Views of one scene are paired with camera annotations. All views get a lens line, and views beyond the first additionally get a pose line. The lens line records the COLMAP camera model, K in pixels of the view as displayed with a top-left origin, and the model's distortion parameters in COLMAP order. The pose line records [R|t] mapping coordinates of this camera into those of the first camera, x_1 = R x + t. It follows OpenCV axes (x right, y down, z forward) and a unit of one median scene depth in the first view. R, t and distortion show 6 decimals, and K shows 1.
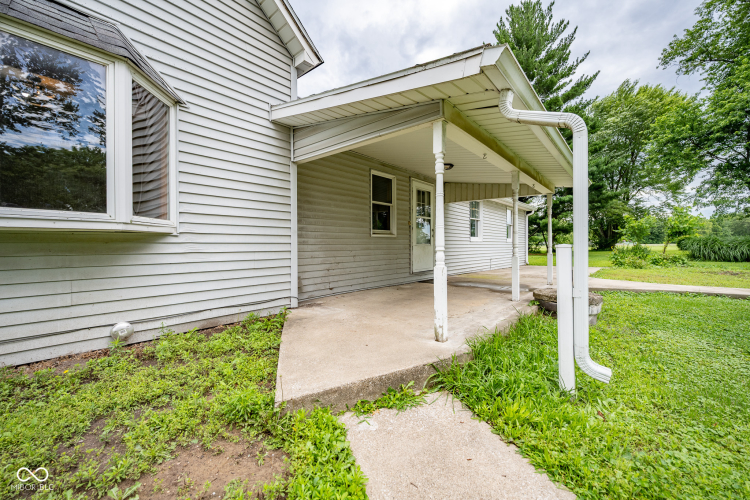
lens RADIAL K [[298.2, 0, 374.0], [0, 298.2, 247.5], [0, 0, 1]] dist [0.002872, 0.000606]
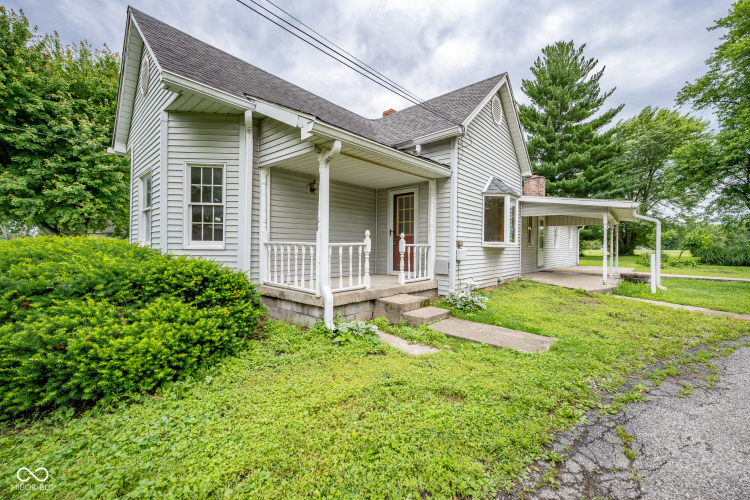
lens RADIAL K [[298.2, 0, 375.6], [0, 298.2, 247.8], [0, 0, 1]] dist [0.002872, 0.000606]
pose [[0.999654, 0.013481, -0.022591, -0.192259], [-0.013601, 0.999894, -0.005180, -0.001410], [0.022519, 0.005486, 0.999731, -0.198872]]
